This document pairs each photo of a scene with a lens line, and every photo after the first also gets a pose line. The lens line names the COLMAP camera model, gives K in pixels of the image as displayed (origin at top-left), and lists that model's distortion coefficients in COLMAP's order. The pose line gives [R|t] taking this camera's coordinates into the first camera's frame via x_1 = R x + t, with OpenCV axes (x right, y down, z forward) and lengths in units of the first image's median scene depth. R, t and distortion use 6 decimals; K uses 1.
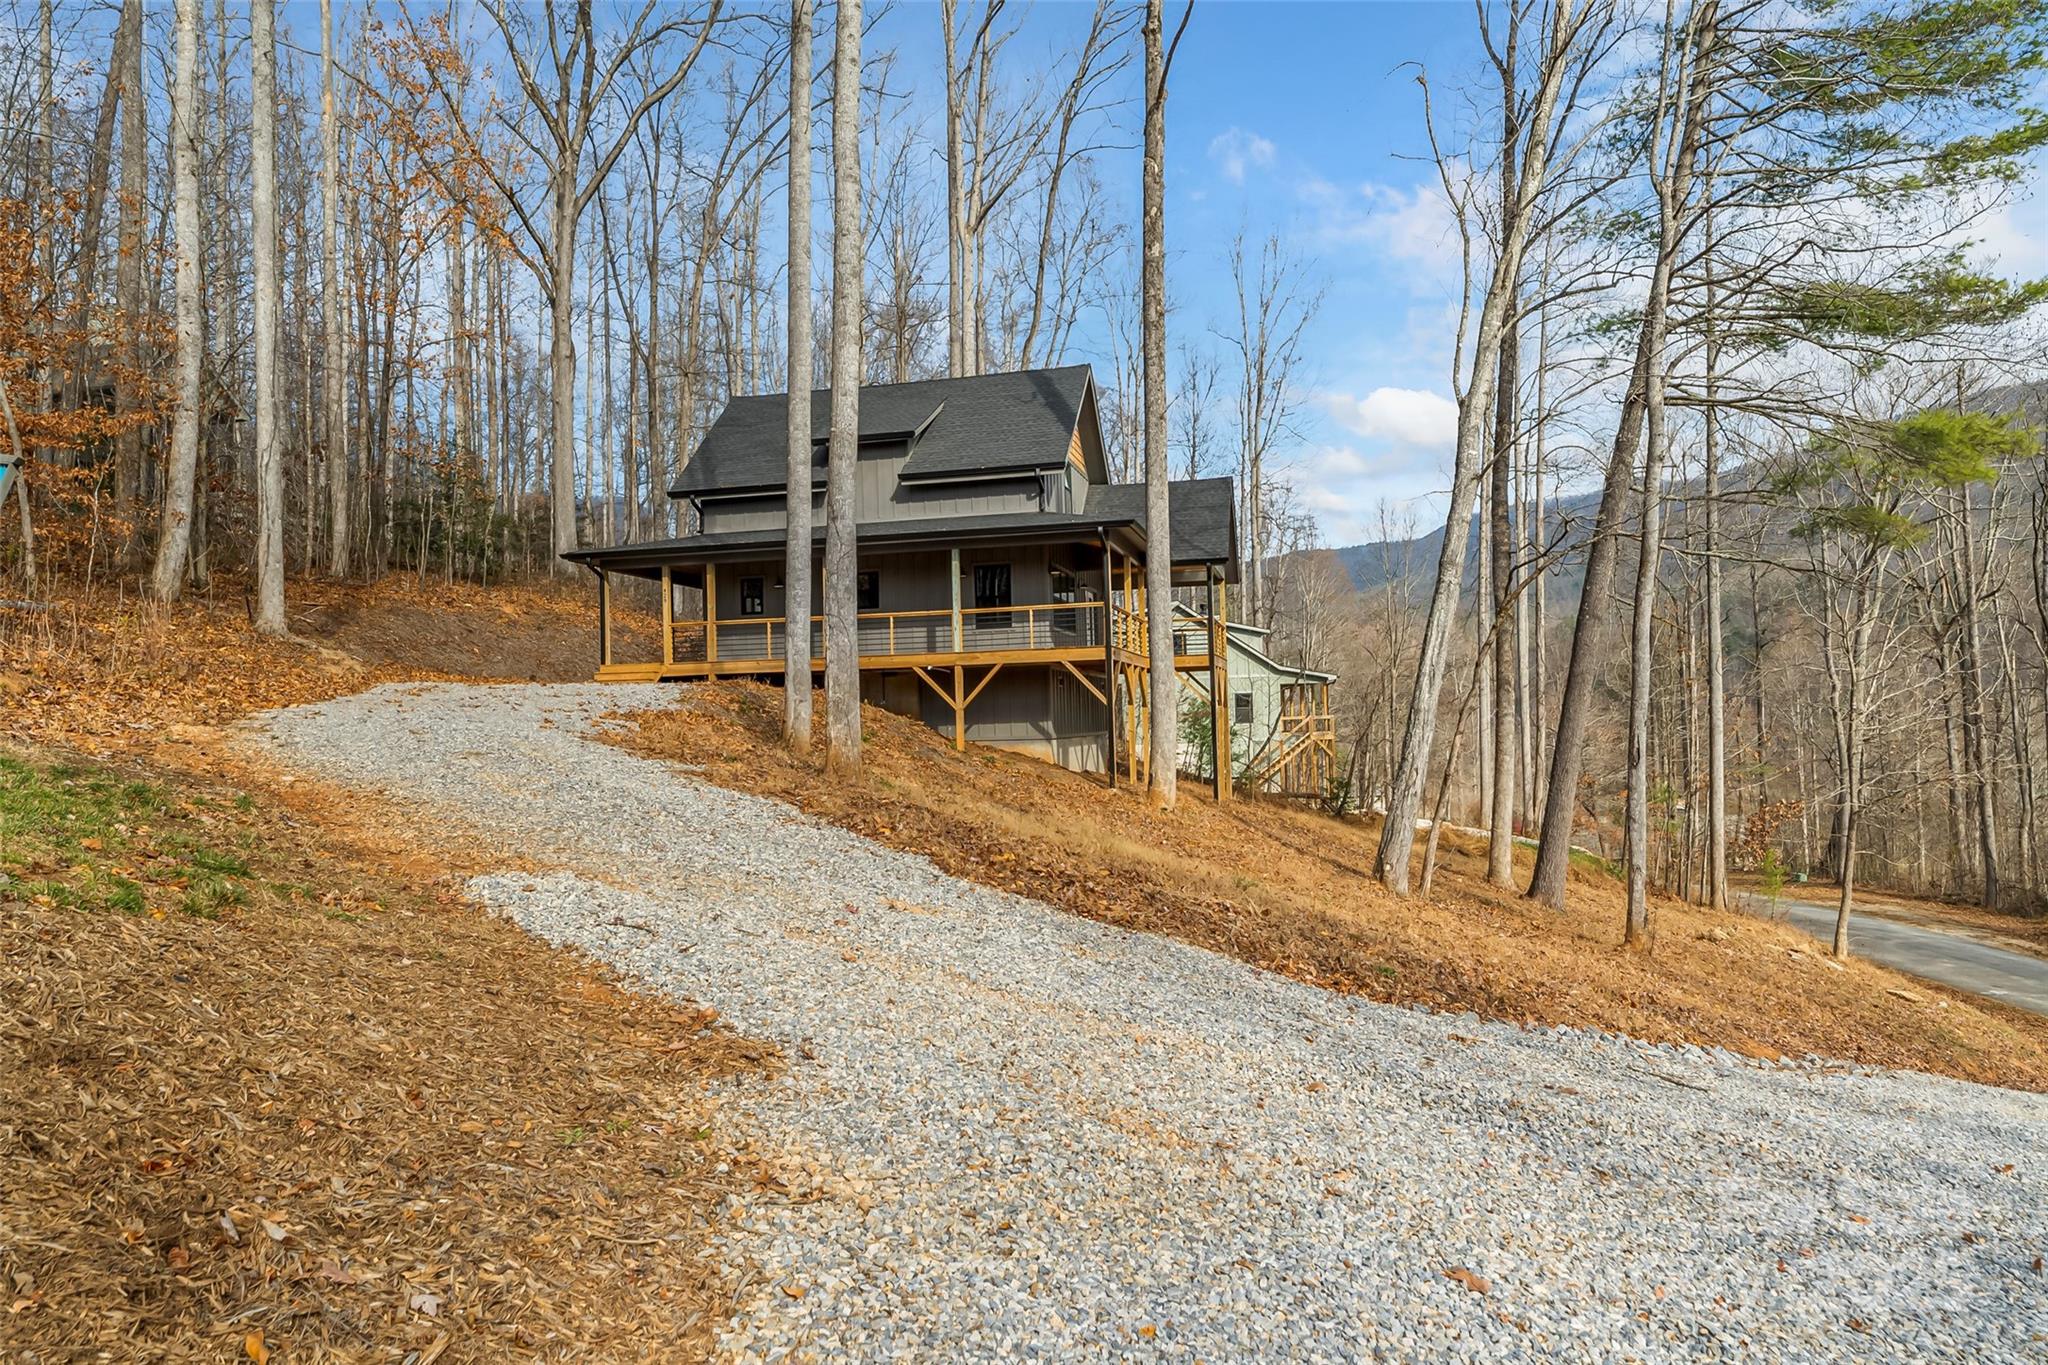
lens RADIAL K [[1300.4, 0, 1024.0], [0, 1300.4, 682.5], [0, 0, 1]] dist [0.002468, 0.000714]
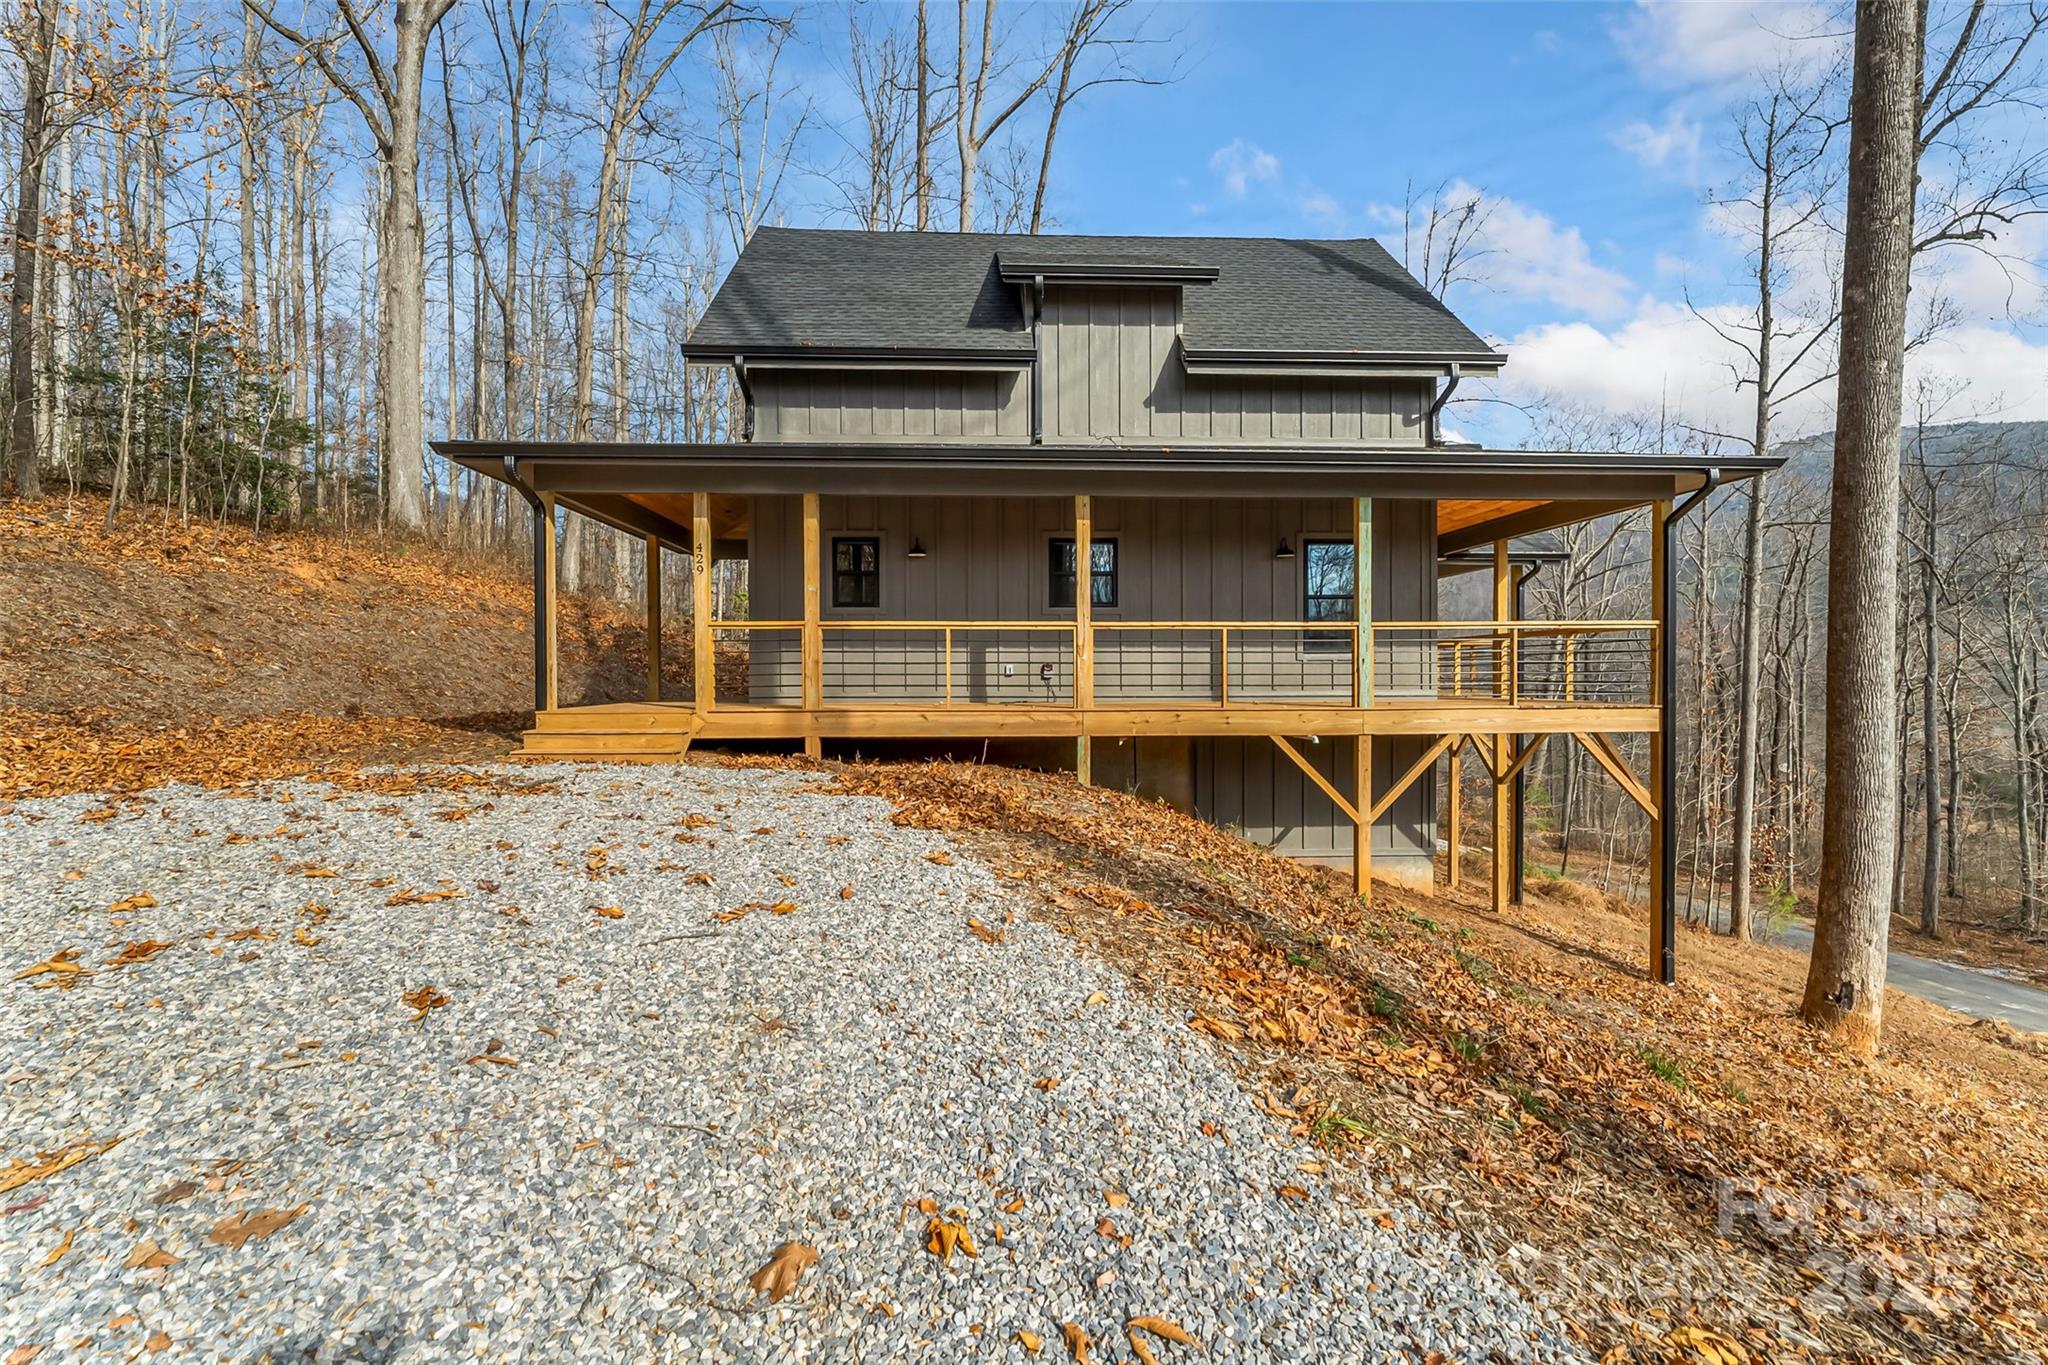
lens RADIAL K [[875.4, 0, 1024.0], [0, 875.4, 682.5], [0, 0, 1]] dist [-0.004587, -0.000469]
pose [[0.956511, 0.019573, 0.291038, -0.255845], [-0.030412, 0.999000, 0.032765, -0.036779], [-0.290105, -0.040191, 0.956150, 0.679120]]
